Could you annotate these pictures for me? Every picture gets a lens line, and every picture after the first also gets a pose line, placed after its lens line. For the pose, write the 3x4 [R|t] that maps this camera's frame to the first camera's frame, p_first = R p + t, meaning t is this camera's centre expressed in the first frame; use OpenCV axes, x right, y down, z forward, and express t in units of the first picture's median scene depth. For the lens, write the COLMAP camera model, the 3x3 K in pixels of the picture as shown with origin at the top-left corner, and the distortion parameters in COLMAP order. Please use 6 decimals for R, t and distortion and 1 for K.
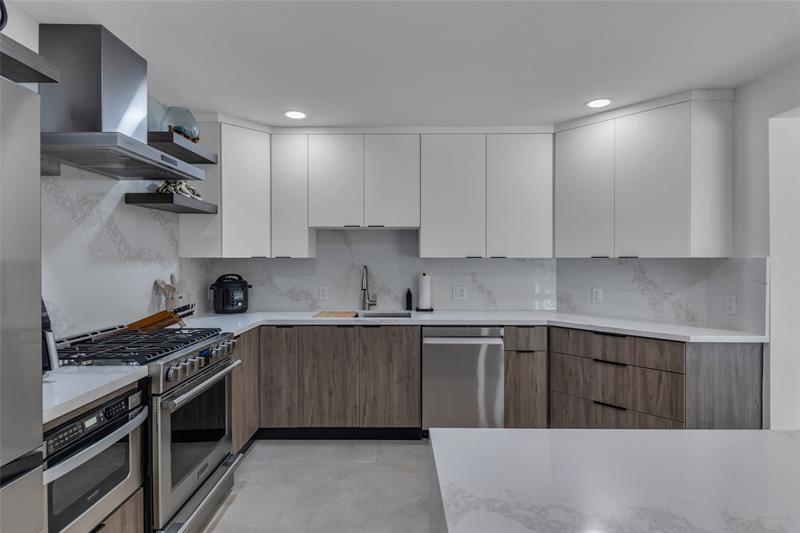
lens RADIAL K [[417.6, 0, 415.0], [0, 417.6, 260.7], [0, 0, 1]] dist [0.003682, -0.002965]
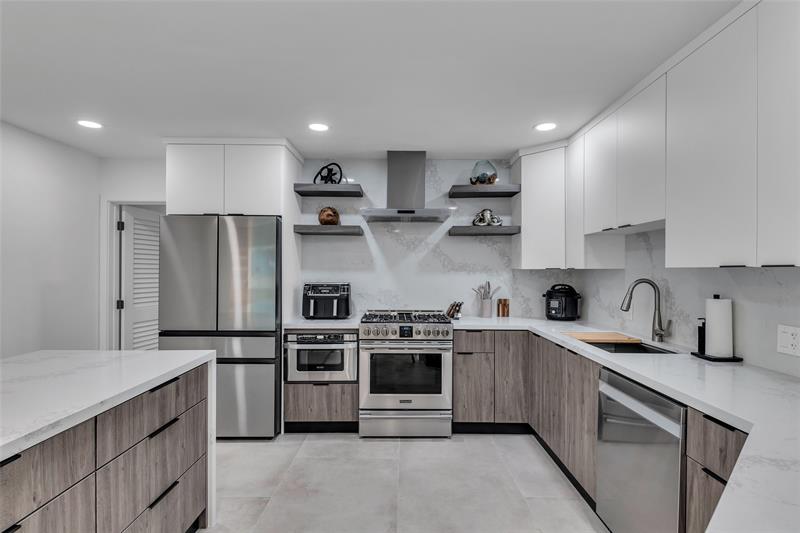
lens RADIAL K [[417.6, 0, 395.1], [0, 417.6, 268.5], [0, 0, 1]] dist [0.003682, -0.002965]
pose [[-0.039535, -0.004517, -0.999208, 0.741442], [-0.004685, 0.999980, -0.004335, -0.002086], [0.999207, 0.004510, -0.039555, 0.687067]]
